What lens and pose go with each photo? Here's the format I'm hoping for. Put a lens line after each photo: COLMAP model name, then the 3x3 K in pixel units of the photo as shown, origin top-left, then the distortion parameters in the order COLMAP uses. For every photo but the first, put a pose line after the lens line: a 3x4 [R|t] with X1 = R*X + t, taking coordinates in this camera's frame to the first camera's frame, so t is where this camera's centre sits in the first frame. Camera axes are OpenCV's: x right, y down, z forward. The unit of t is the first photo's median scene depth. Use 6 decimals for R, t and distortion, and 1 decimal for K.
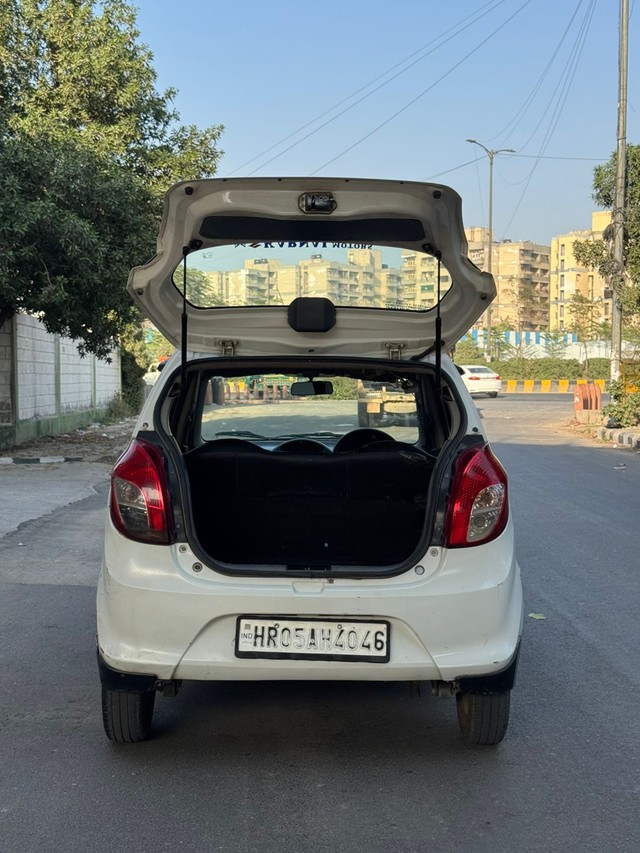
lens RADIAL K [[1201.1, 0, 320.0], [0, 1201.1, 426.5], [0, 0, 1]] dist [0.127129, -0.431795]
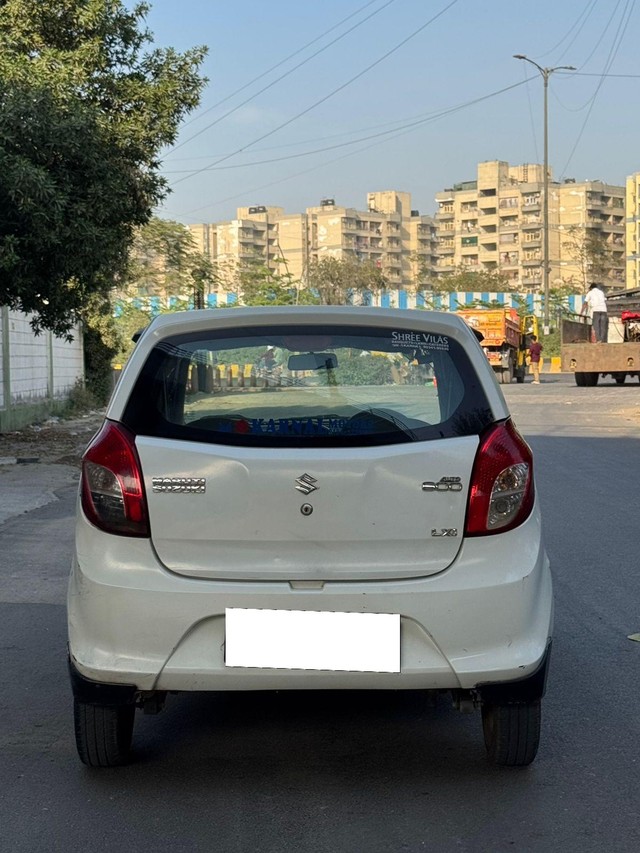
lens RADIAL K [[1837.6, 0, 320.0], [0, 1837.6, 426.5], [0, 0, 1]] dist [0.024069, 0.052230]
pose [[0.999541, -0.014698, -0.026487, 0.025145], [0.014258, 0.999758, -0.016759, 0.027911], [0.026727, 0.016374, 0.999509, -0.231088]]
